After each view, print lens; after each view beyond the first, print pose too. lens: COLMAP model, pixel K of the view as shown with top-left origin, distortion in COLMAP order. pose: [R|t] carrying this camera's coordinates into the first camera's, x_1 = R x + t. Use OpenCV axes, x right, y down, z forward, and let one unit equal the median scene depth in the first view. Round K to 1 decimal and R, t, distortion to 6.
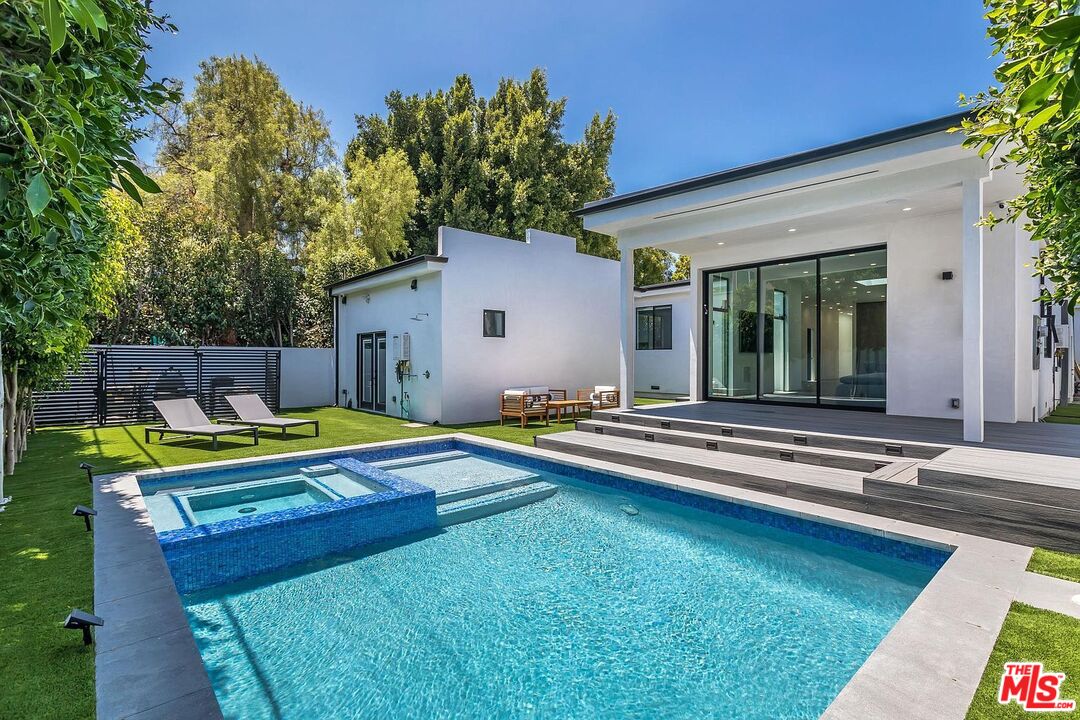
lens RADIAL K [[503.2, 0, 541.3], [0, 503.2, 358.0], [0, 0, 1]] dist [0.004081, 0.002091]
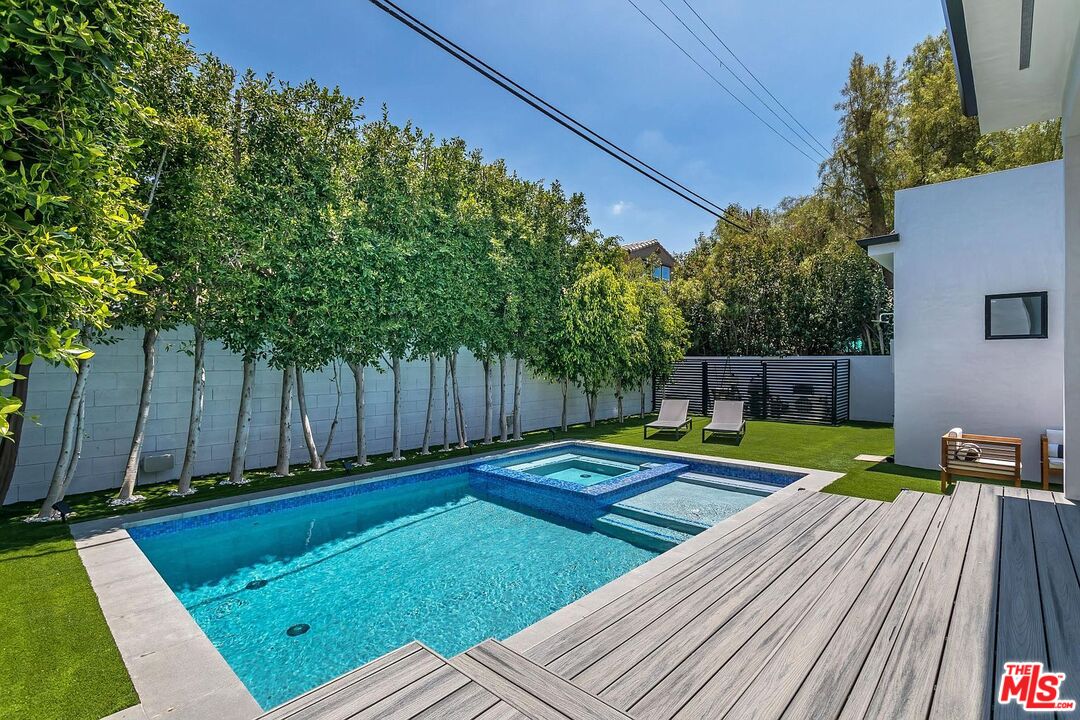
lens RADIAL K [[508.7, 0, 542.2], [0, 508.7, 357.5], [0, 0, 1]] dist [0.001375, 0.000680]
pose [[0.097771, -0.005096, -0.995196, 0.356131], [0.003368, 0.999983, -0.004789, -0.014796], [0.995203, -0.002884, 0.097786, 0.305619]]
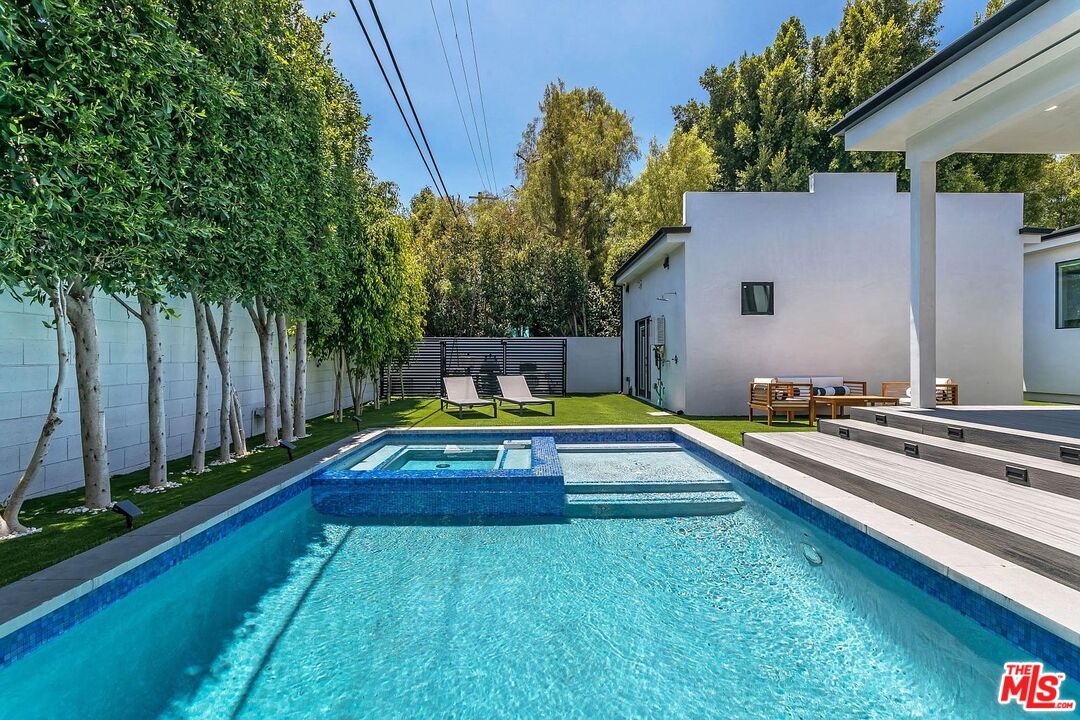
lens RADIAL K [[503.2, 0, 541.3], [0, 503.2, 358.0], [0, 0, 1]] dist [0.004081, 0.002091]
pose [[0.763714, -0.000190, -0.645555, 0.133876], [0.004351, 0.999979, 0.004853, 0.018949], [0.645540, -0.006515, 0.763698, 0.112356]]
